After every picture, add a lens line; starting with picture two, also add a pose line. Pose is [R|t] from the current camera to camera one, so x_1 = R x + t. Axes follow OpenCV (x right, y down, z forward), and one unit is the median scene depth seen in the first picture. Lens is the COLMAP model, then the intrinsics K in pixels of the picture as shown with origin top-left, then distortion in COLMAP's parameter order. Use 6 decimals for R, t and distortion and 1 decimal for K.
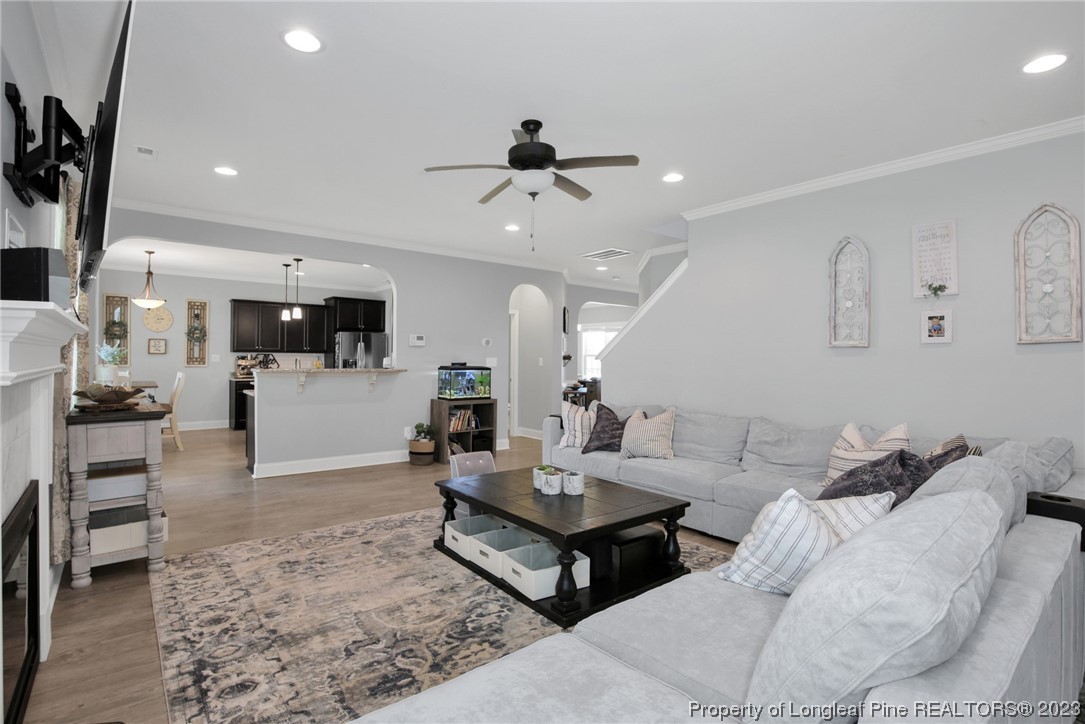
lens RADIAL K [[516.4, 0, 533.8], [0, 516.4, 357.7], [0, 0, 1]] dist [-0.029882, 0.003813]
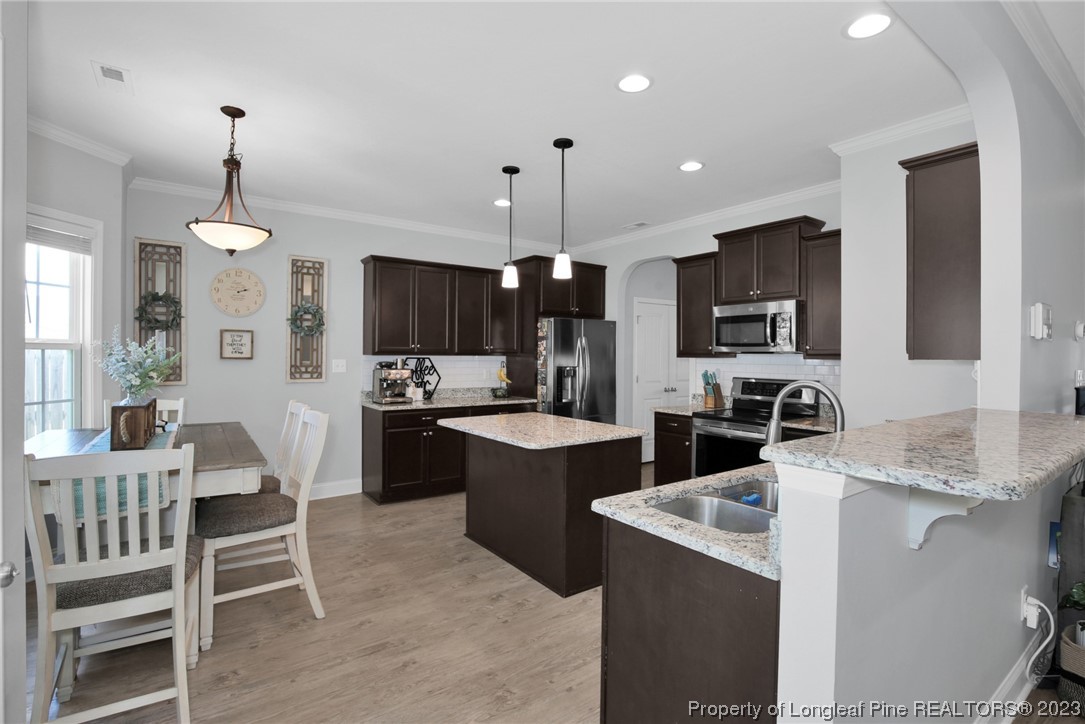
lens RADIAL K [[516.4, 0, 545.0], [0, 516.4, 357.7], [0, 0, 1]] dist [-0.029882, 0.003813]
pose [[0.998323, -0.002191, -0.057843, -0.382388], [0.002402, 0.999991, 0.003584, -0.009345], [0.057834, -0.003717, 0.998319, 0.480149]]
